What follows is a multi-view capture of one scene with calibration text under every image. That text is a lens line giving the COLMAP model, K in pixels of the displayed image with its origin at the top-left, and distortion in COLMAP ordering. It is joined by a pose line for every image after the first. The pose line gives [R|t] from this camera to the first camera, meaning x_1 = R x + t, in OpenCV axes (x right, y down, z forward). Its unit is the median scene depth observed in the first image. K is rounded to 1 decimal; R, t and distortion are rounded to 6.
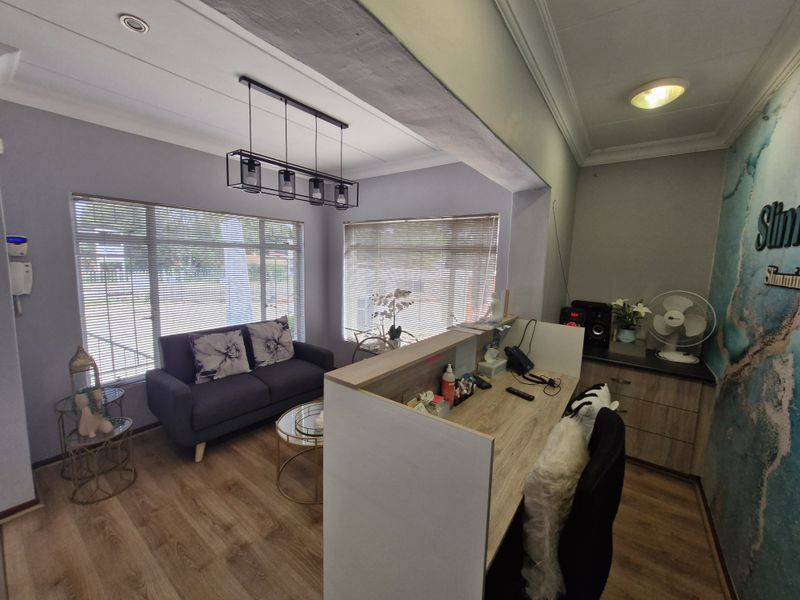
lens RADIAL K [[315.3, 0, 400.0], [0, 315.3, 300.0], [0, 0, 1]] dist [0.001526, 0.000120]
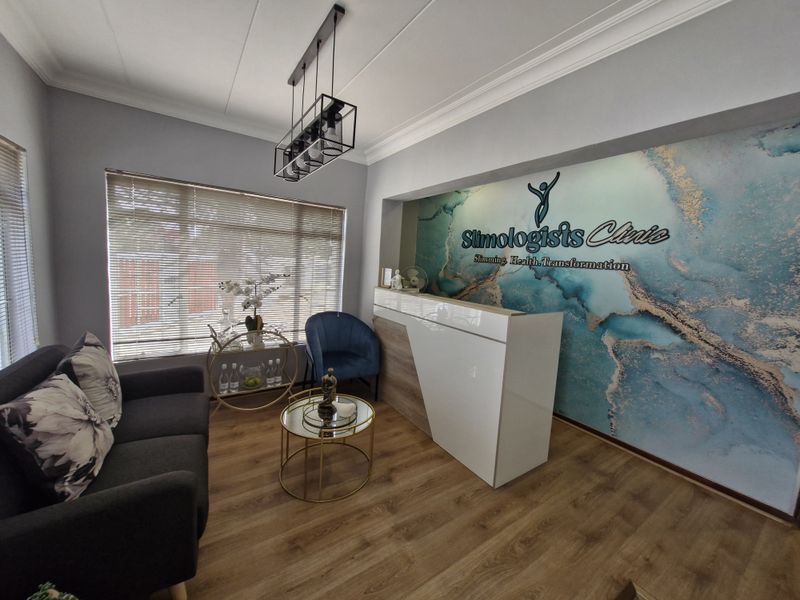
lens RADIAL K [[315.3, 0, 400.0], [0, 315.3, 300.0], [0, 0, 1]] dist [0.001526, 0.000120]
pose [[0.338770, -0.123895, 0.932676, -0.959428], [0.073847, 0.991735, 0.104917, -0.034328], [-0.937967, 0.033333, 0.345120, 0.443903]]
